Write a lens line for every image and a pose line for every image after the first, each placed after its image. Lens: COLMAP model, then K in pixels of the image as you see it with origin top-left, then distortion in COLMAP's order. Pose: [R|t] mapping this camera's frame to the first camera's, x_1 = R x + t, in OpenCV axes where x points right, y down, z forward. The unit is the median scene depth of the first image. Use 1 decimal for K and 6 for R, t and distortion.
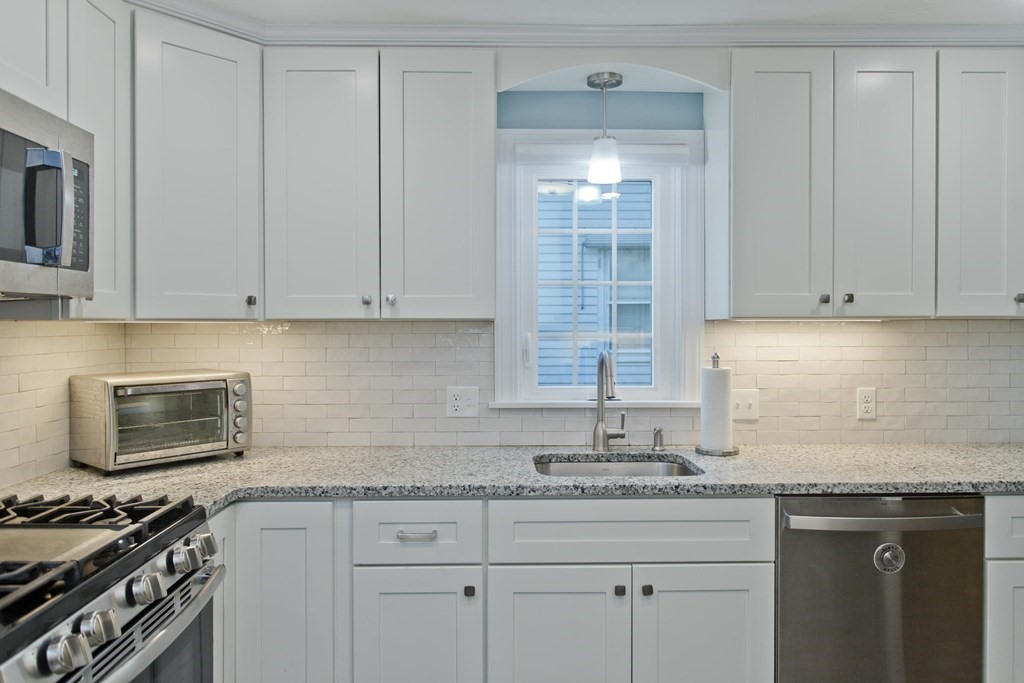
lens RADIAL K [[721.8, 0, 512.0], [0, 721.8, 341.5], [0, 0, 1]] dist [0.002224, 0.000528]
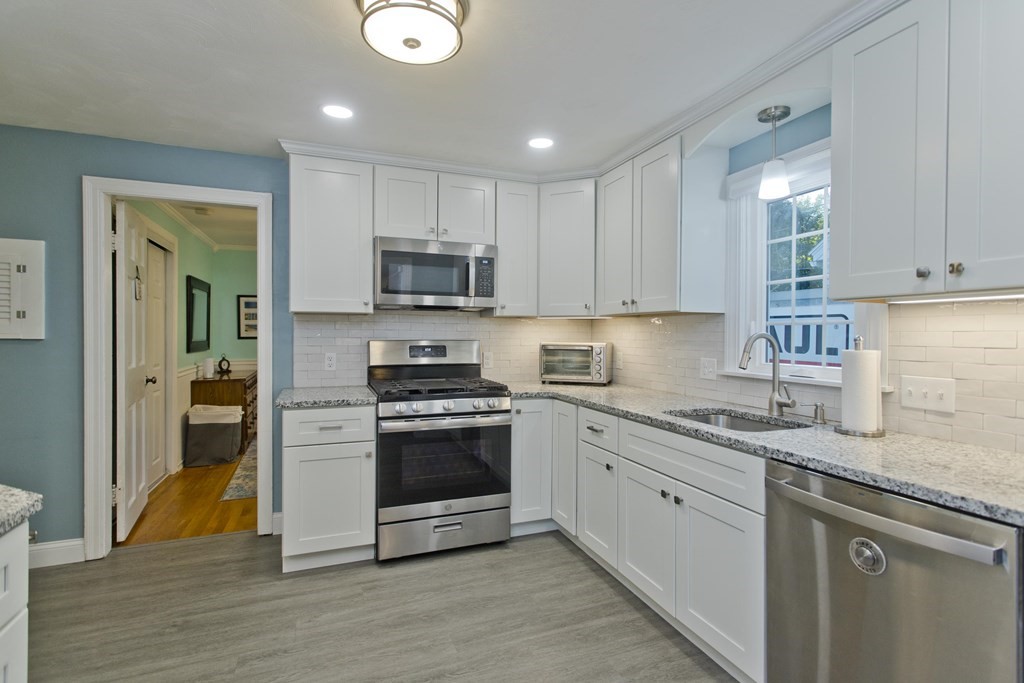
lens RADIAL K [[490.3, 0, 512.0], [0, 490.3, 341.5], [0, 0, 1]] dist [0.002491, 0.000321]
pose [[0.336396, 0.018339, -0.941542, 0.948320], [-0.027751, 0.999569, 0.009554, 0.038019], [0.941312, 0.022915, 0.336760, 0.368742]]
